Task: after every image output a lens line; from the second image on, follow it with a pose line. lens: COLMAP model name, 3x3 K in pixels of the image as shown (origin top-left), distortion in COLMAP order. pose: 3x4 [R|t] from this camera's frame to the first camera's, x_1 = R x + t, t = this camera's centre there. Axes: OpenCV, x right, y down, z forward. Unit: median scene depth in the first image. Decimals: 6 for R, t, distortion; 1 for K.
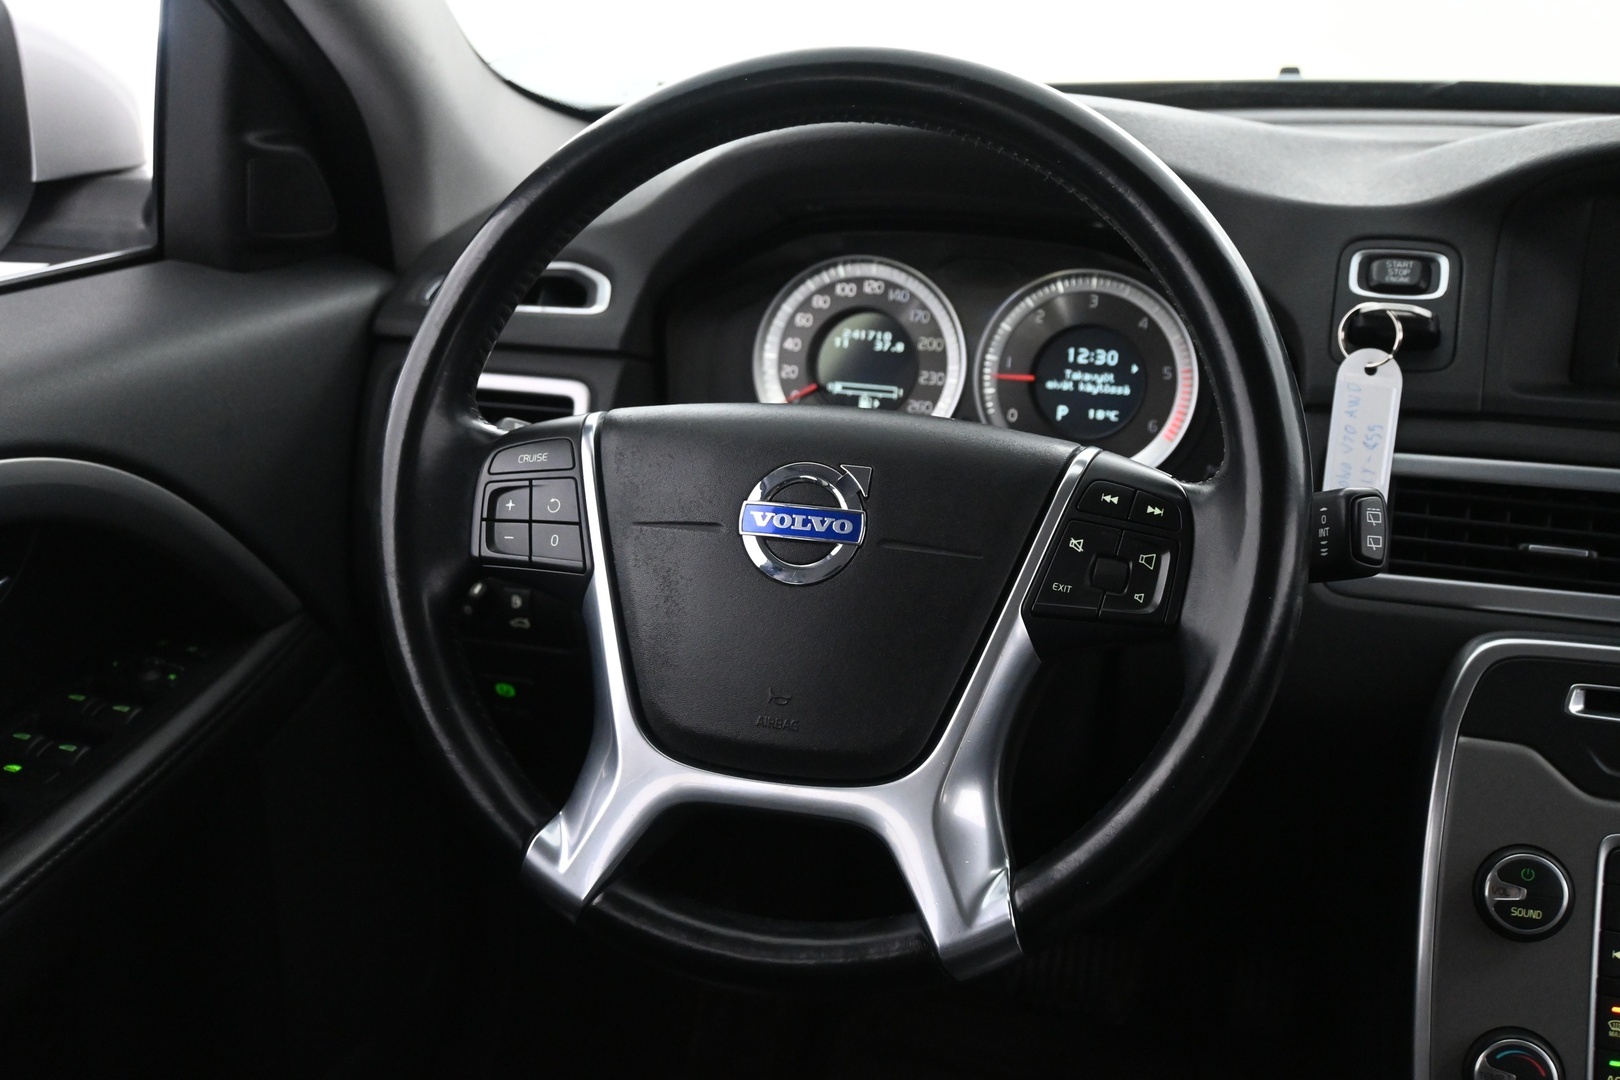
lens RADIAL K [[1946.8, 0, 850.9], [0, 1946.8, 519.3], [0, 0, 1]] dist [-0.013045, 0.000000]
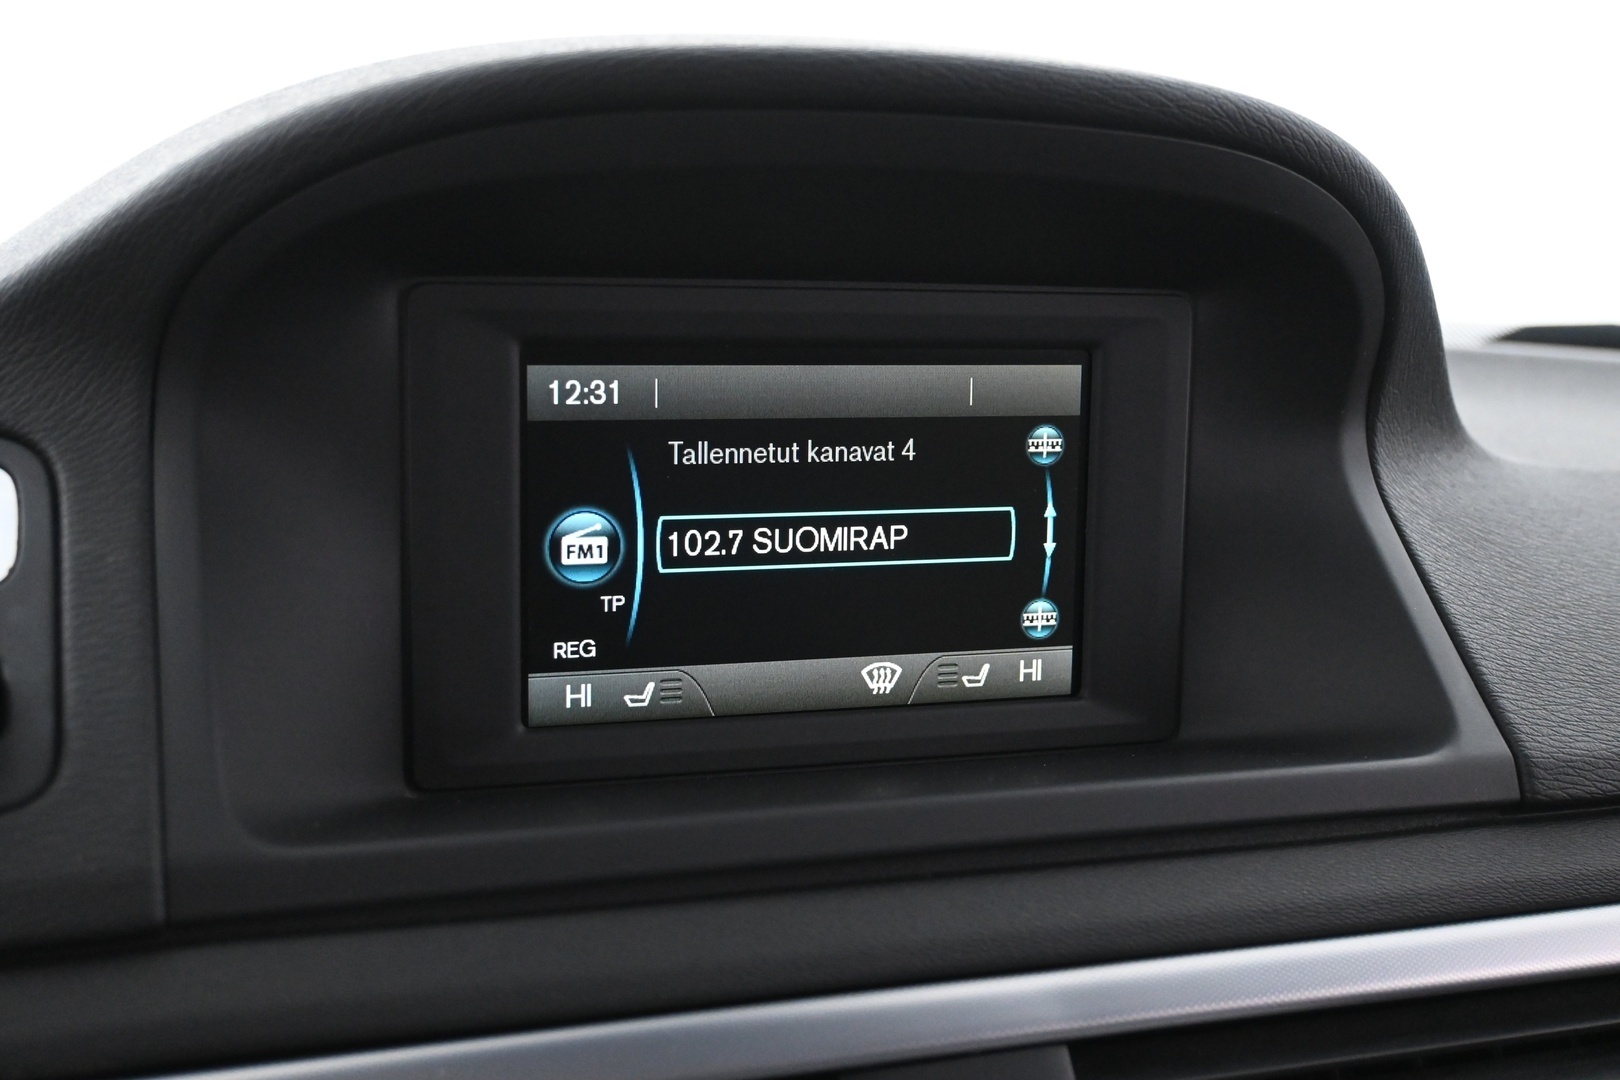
lens RADIAL K [[1946.8, 0, 810.7], [0, 1946.8, 537.5], [0, 0, 1]] dist [-0.013045, 0.000000]
pose [[0.815172, -0.059189, 0.576187, 0.229801], [0.188438, 0.967750, -0.167185, -0.042933], [-0.547709, 0.244860, 0.800036, 0.671501]]
